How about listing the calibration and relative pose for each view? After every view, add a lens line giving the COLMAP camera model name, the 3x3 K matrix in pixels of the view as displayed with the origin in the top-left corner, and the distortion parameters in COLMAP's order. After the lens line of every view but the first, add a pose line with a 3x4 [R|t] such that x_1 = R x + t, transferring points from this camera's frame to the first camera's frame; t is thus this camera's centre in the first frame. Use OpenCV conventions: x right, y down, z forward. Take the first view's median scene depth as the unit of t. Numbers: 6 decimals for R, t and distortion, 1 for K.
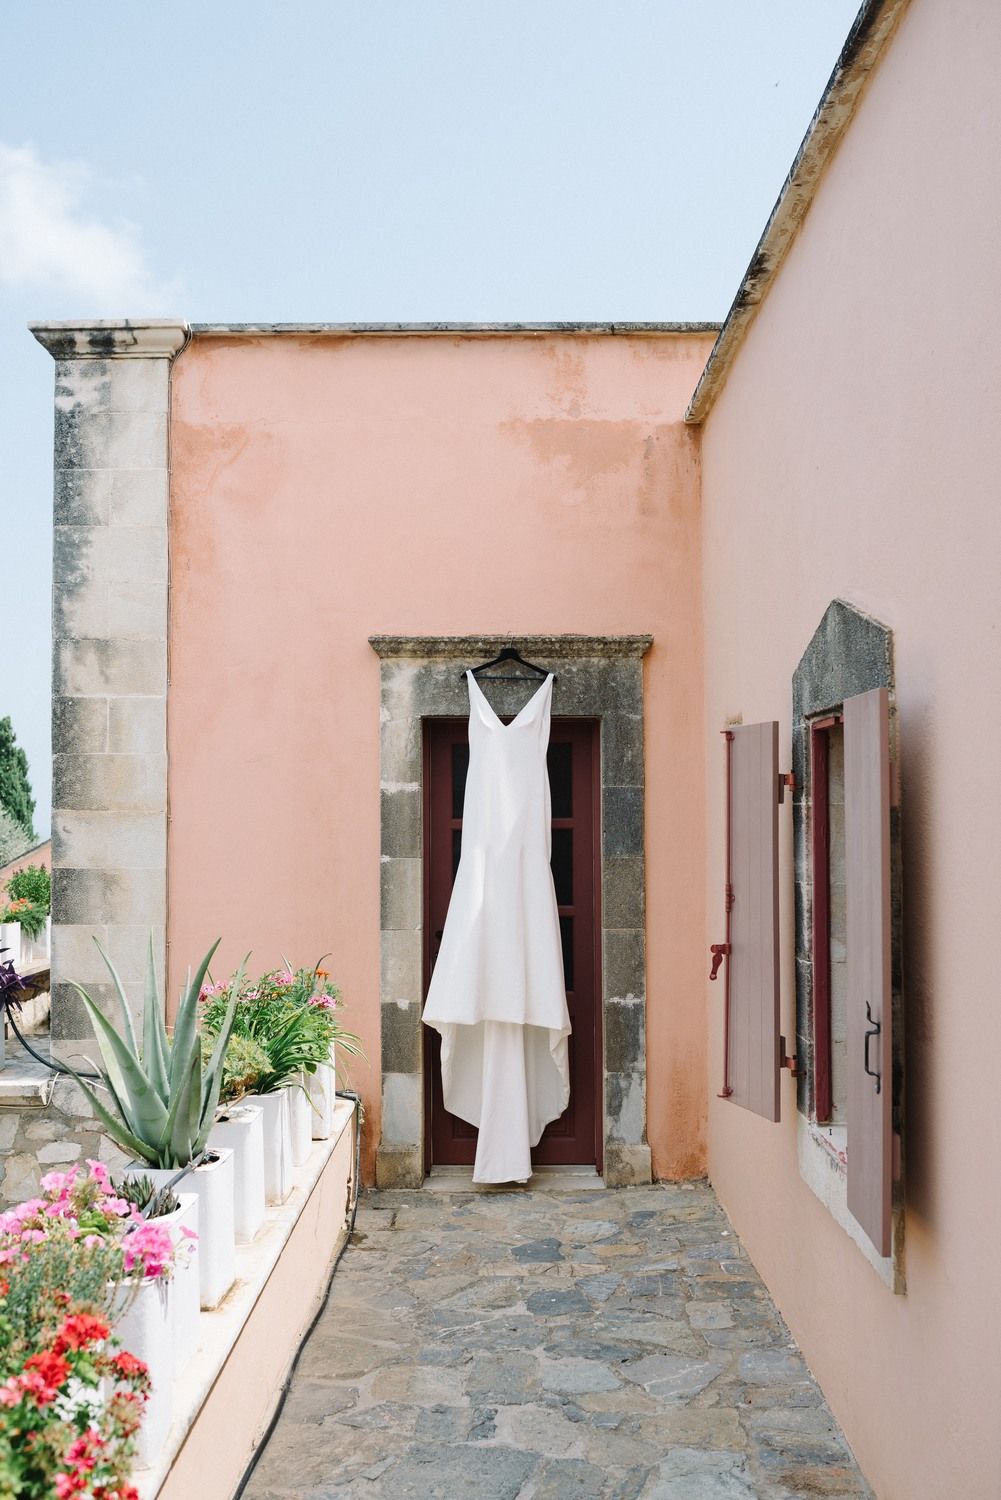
lens RADIAL K [[1416.4, 0, 500.3], [0, 1416.4, 748.3], [0, 0, 1]] dist [-0.046316, 0.000000]
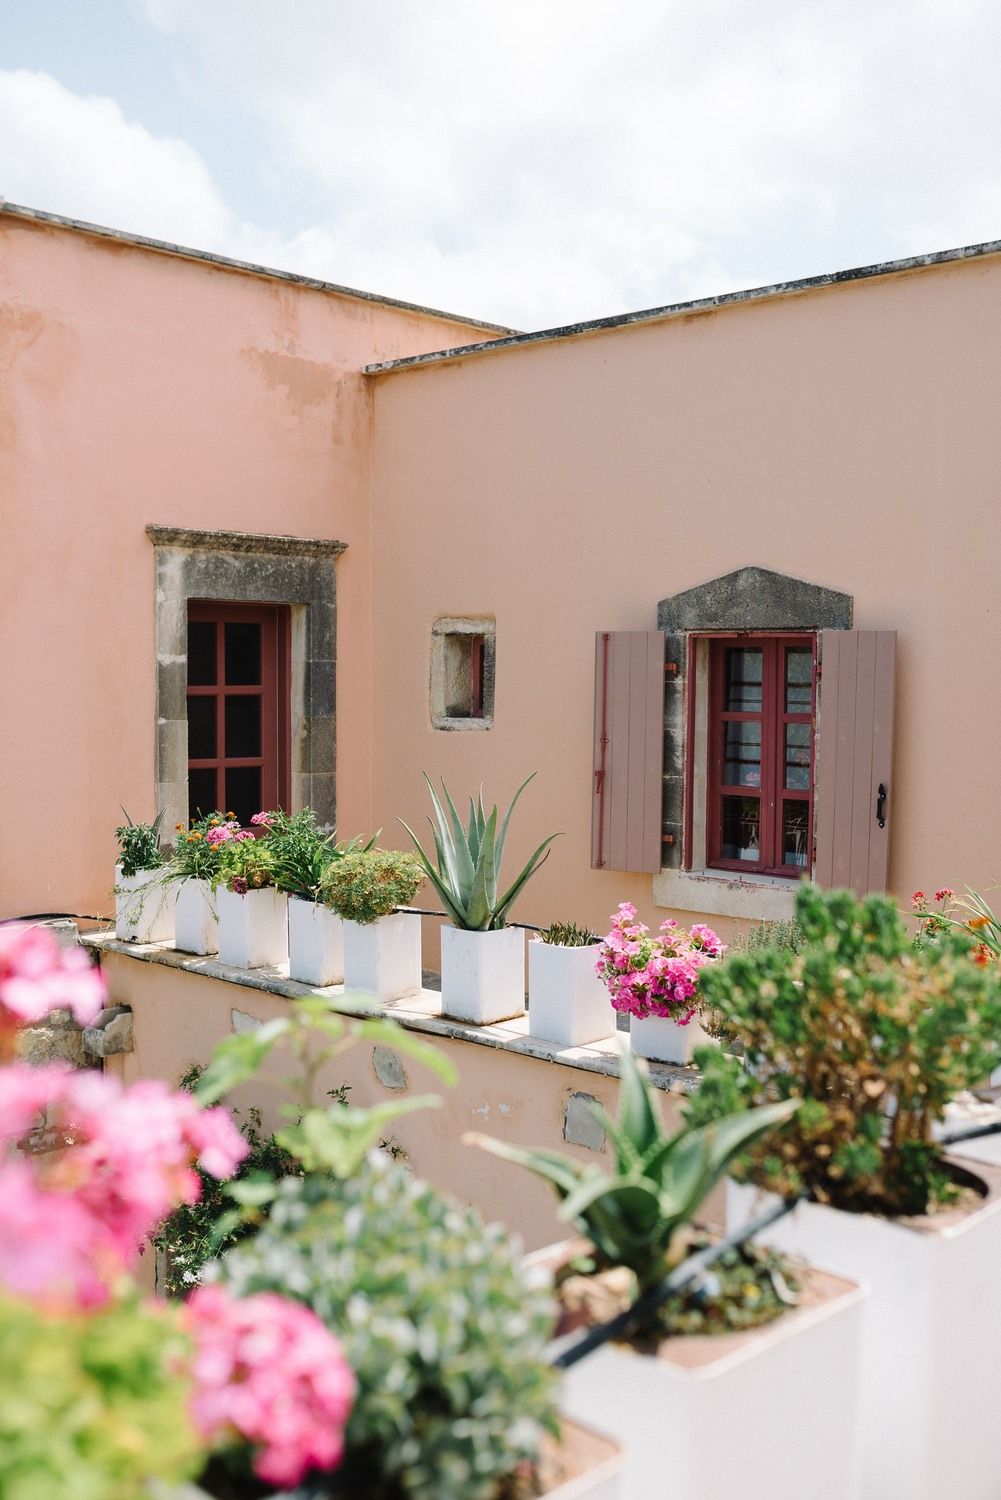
lens RADIAL K [[1511.7, 0, 500.8], [0, 1511.7, 747.4], [0, 0, 1]] dist [0.003942, 0.000000]
pose [[0.689171, -0.029430, 0.724001, -0.777857], [-0.042474, 0.995816, 0.080910, -0.011910], [-0.723353, -0.086512, 0.685038, -0.045303]]
